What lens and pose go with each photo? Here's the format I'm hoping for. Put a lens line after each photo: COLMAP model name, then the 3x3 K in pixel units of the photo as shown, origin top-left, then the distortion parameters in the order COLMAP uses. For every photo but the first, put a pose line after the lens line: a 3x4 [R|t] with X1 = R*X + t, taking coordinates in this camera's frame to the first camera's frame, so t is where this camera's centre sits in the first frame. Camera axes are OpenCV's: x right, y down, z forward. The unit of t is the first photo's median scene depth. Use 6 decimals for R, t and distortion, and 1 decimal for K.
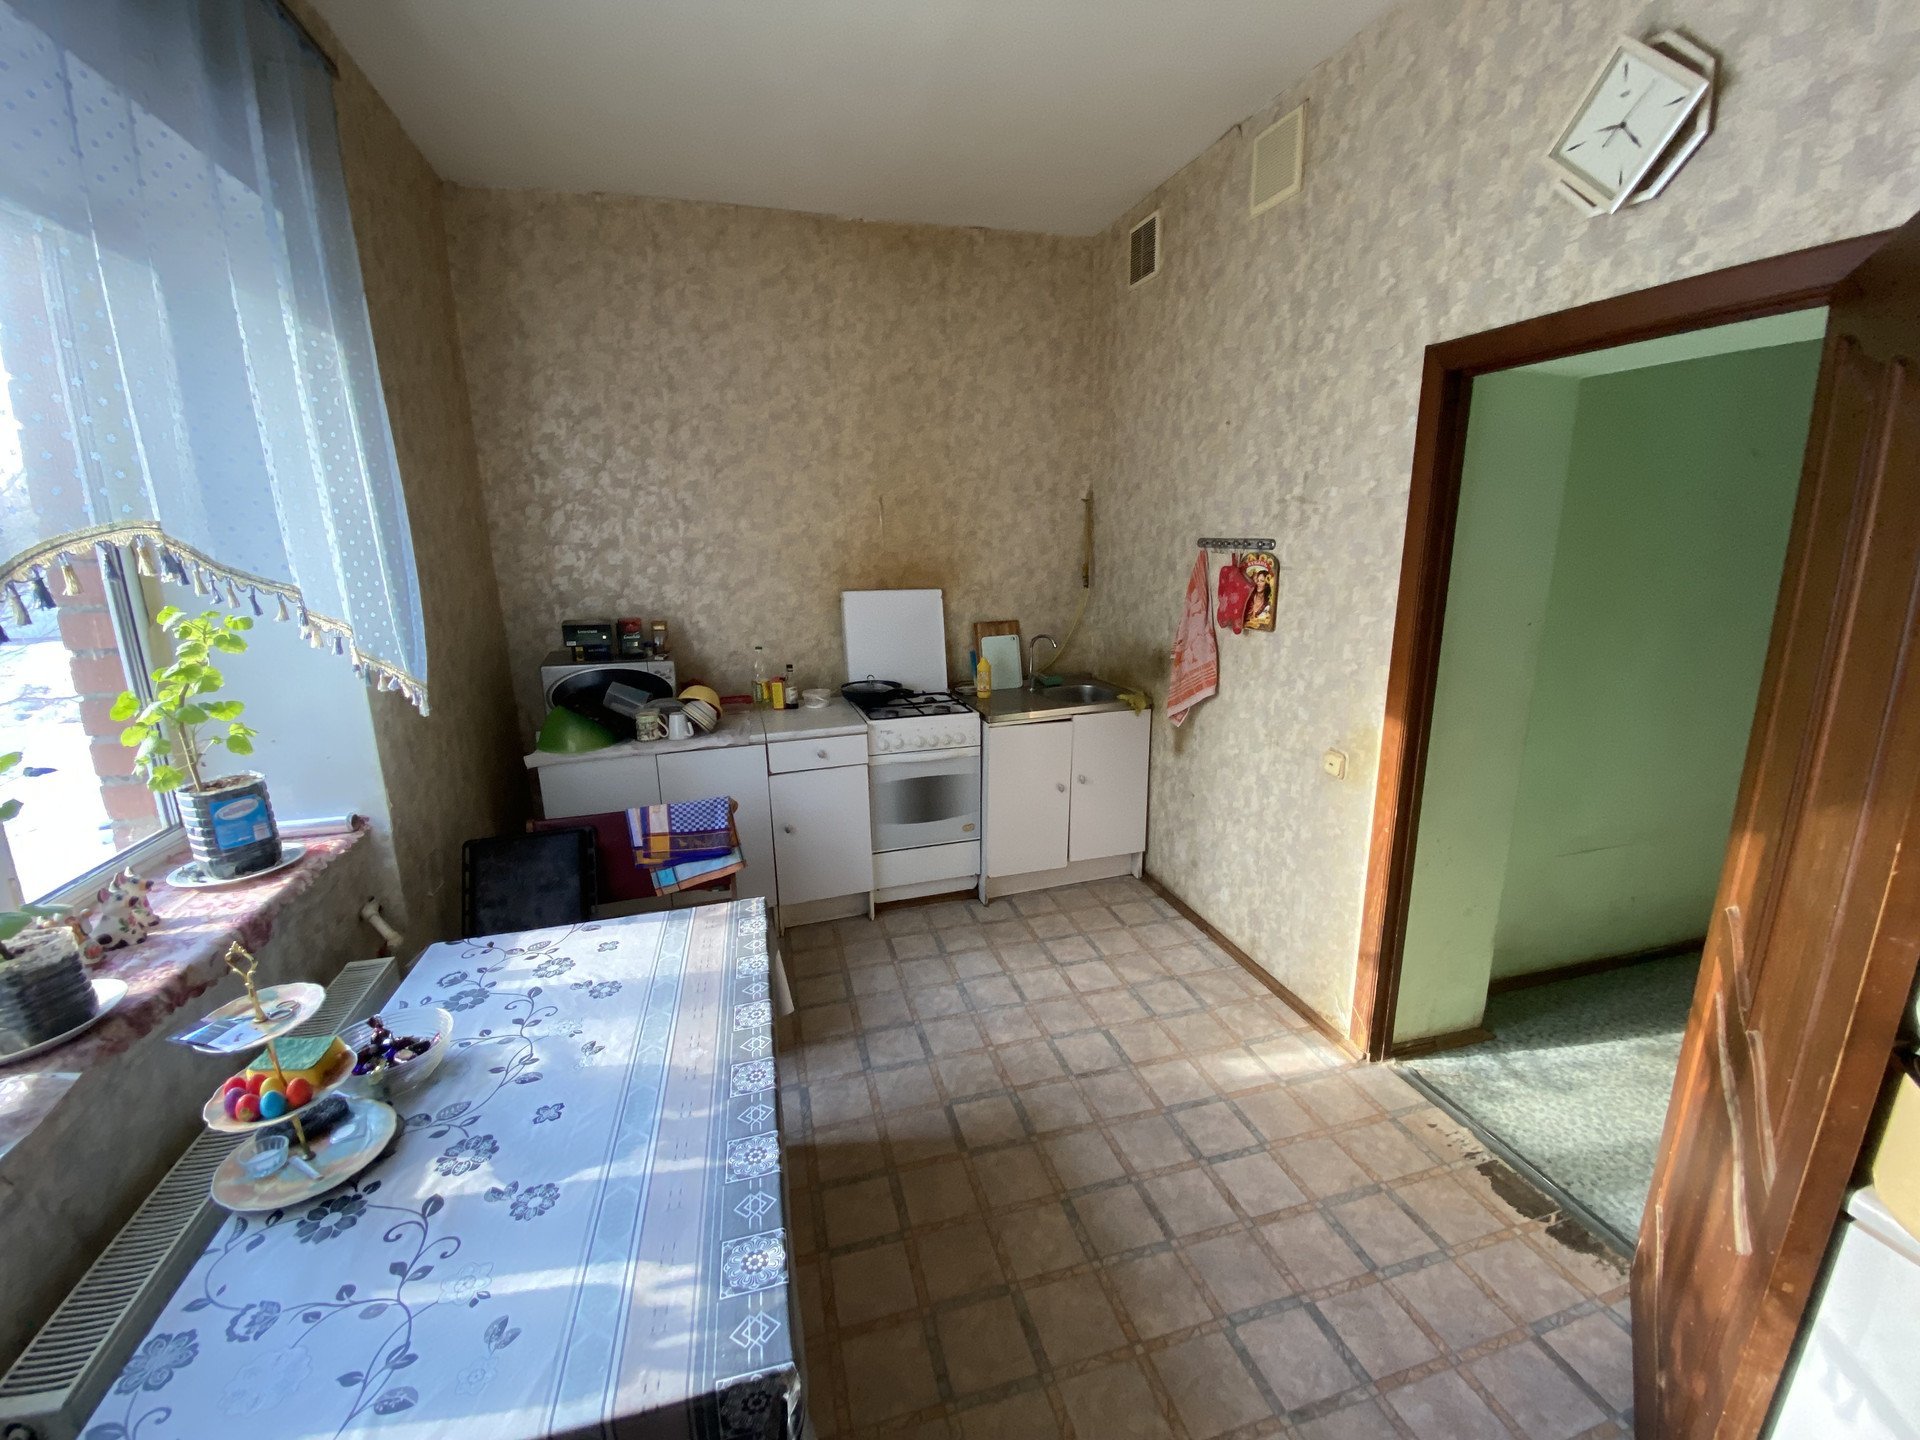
lens RADIAL K [[774.5, 0, 954.7], [0, 774.5, 729.0], [0, 0, 1]] dist [0.036328, -0.029220]
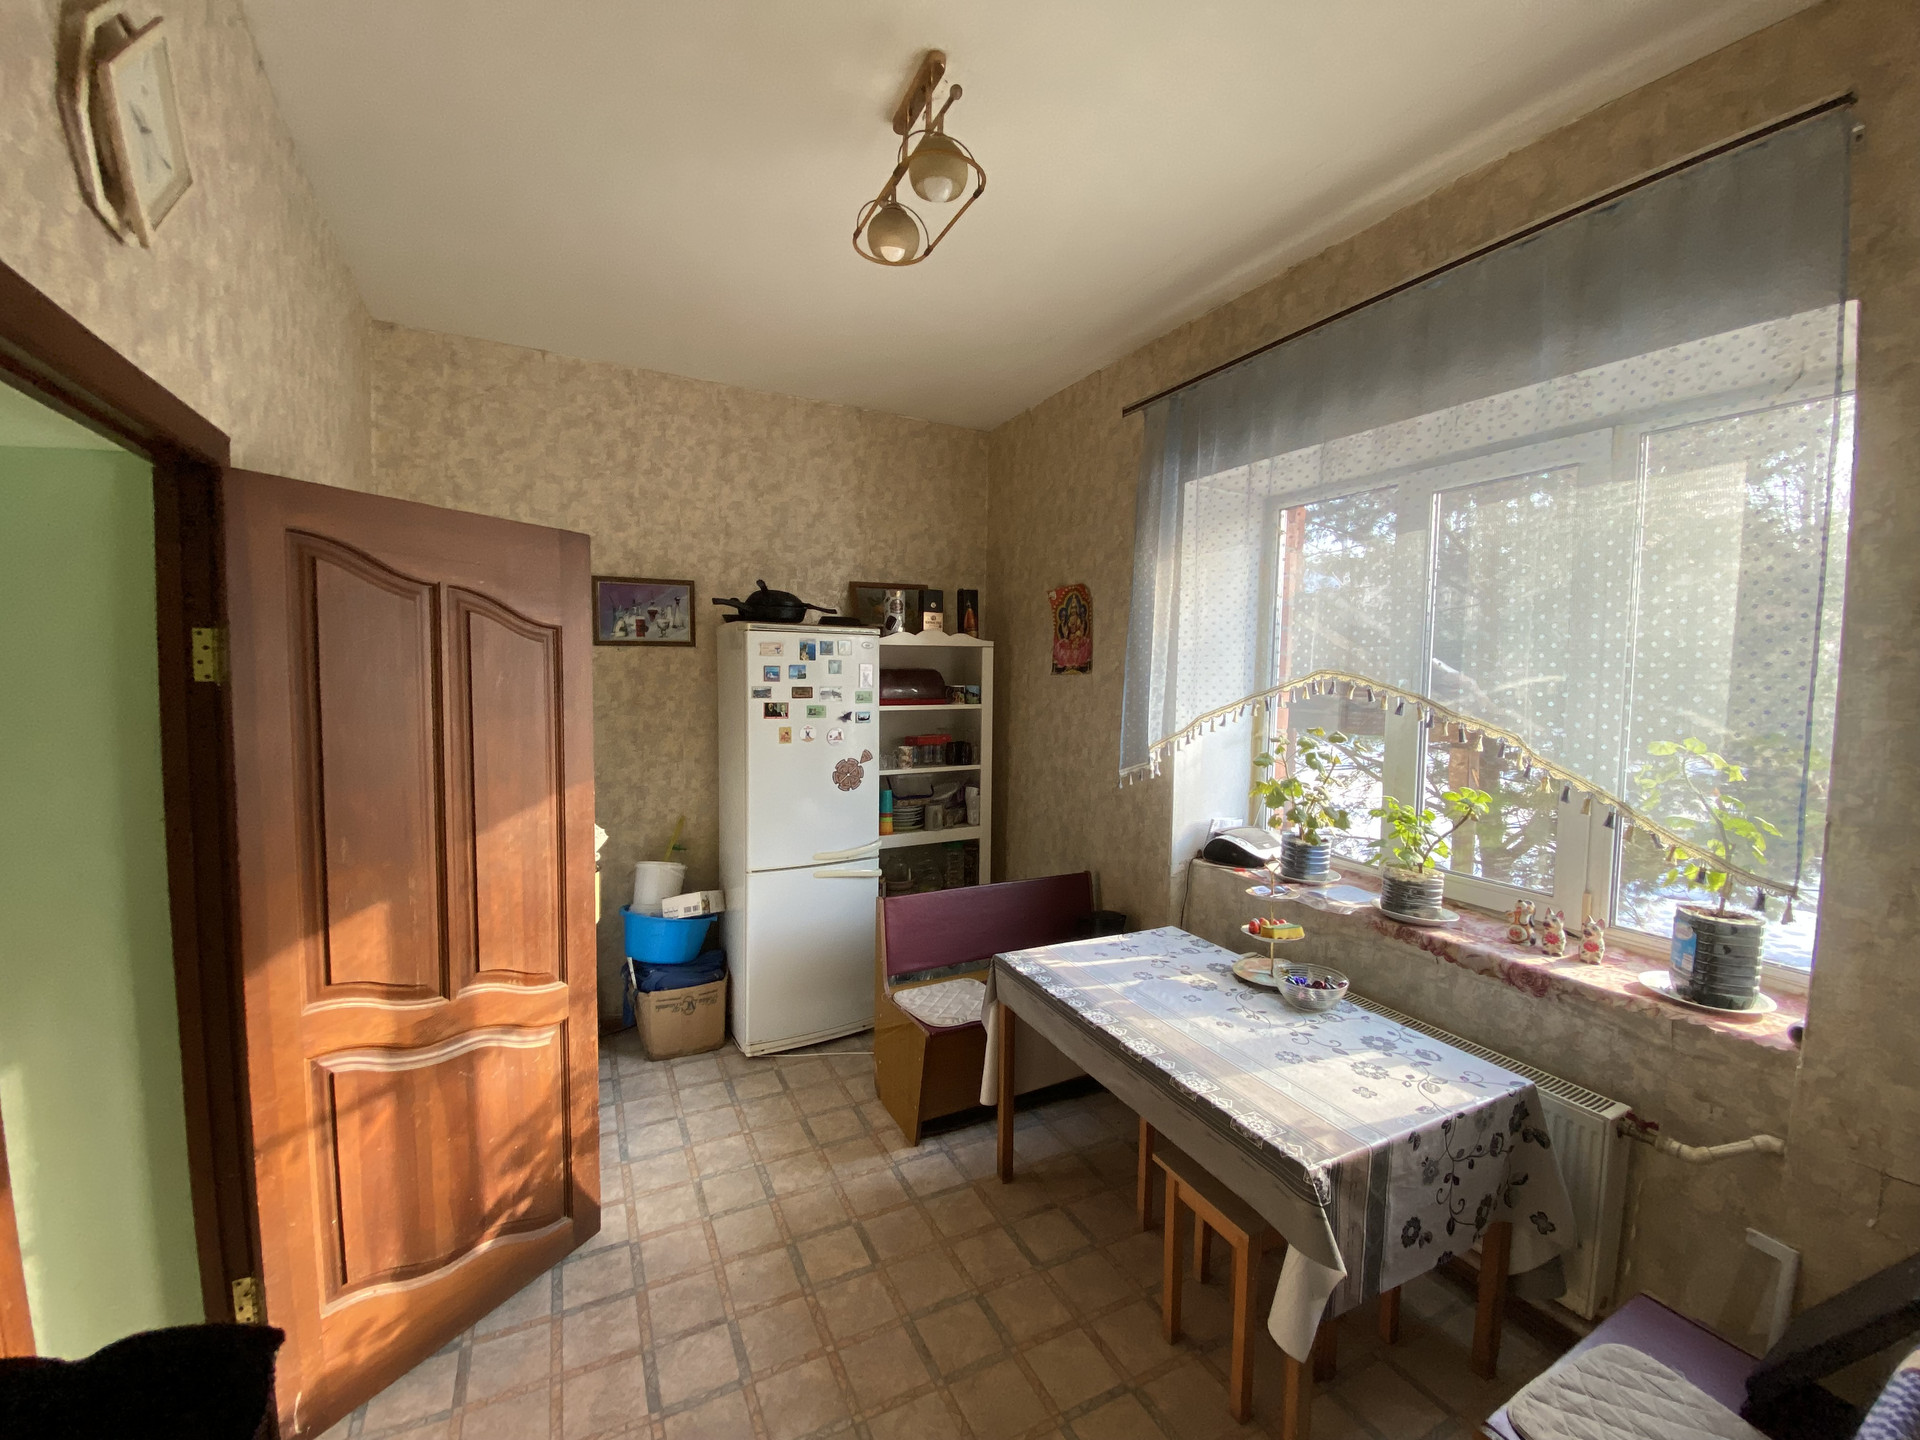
lens RADIAL K [[774.5, 0, 954.7], [0, 774.5, 729.0], [0, 0, 1]] dist [0.036328, -0.029220]
pose [[-0.980918, 0.017264, -0.193653, 0.272954], [-0.044367, 0.949891, 0.309416, -0.491868], [0.189291, 0.312103, -0.931000, 1.910951]]
